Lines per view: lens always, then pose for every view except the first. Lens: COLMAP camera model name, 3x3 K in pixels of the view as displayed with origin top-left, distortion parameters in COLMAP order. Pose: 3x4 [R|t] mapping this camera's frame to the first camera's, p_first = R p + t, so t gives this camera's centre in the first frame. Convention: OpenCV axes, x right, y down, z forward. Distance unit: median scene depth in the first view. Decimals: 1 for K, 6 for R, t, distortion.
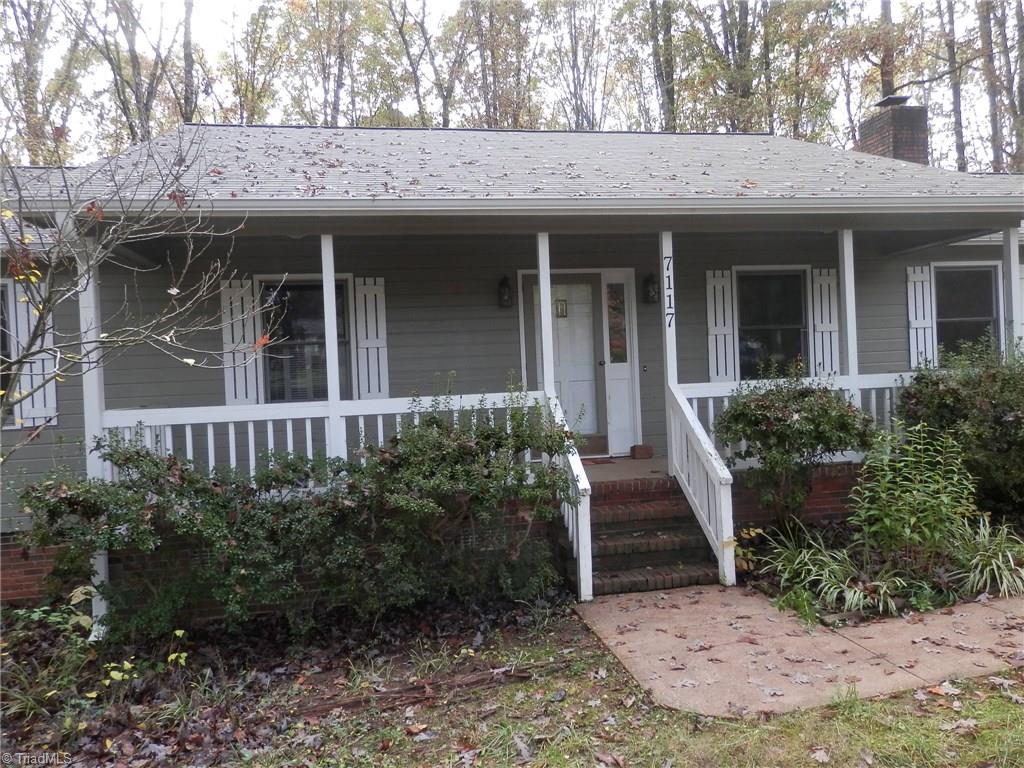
lens RADIAL K [[714.1, 0, 512.0], [0, 714.1, 384.0], [0, 0, 1]] dist [-0.000934, -0.000031]
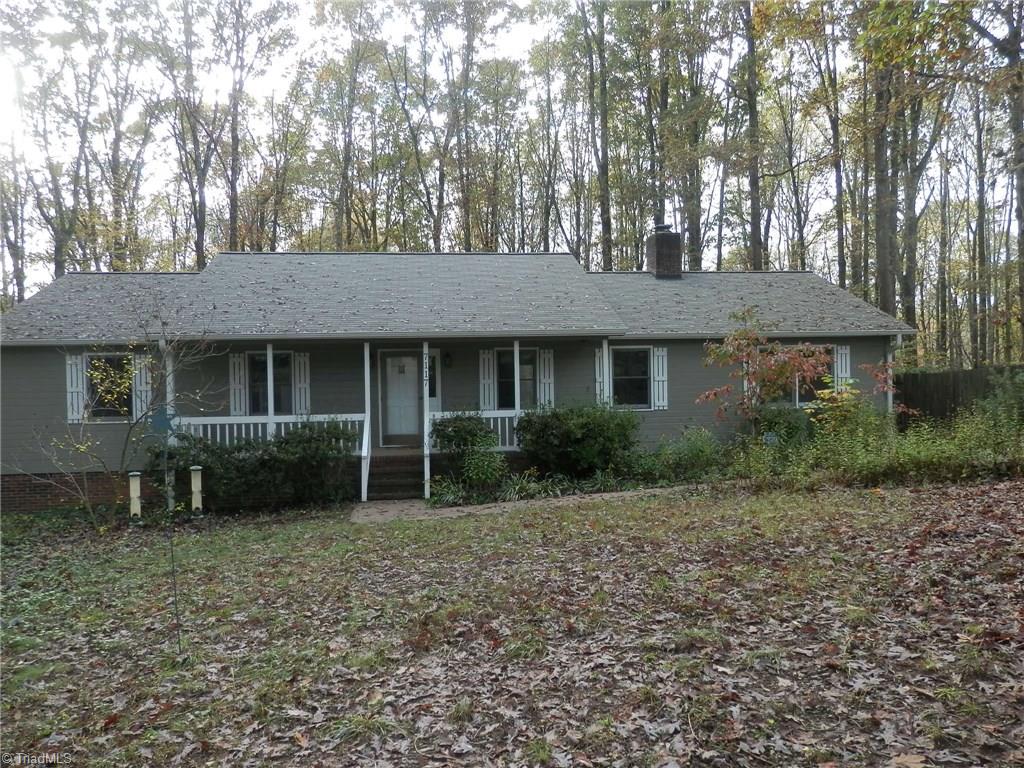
lens RADIAL K [[748.7, 0, 512.0], [0, 748.7, 384.0], [0, 0, 1]] dist [-0.001318, 0.002688]
pose [[0.996561, 0.024754, -0.079079, 0.702957], [-0.024903, 0.999689, -0.000890, -0.093854], [0.079032, 0.002857, 0.996868, -1.323832]]
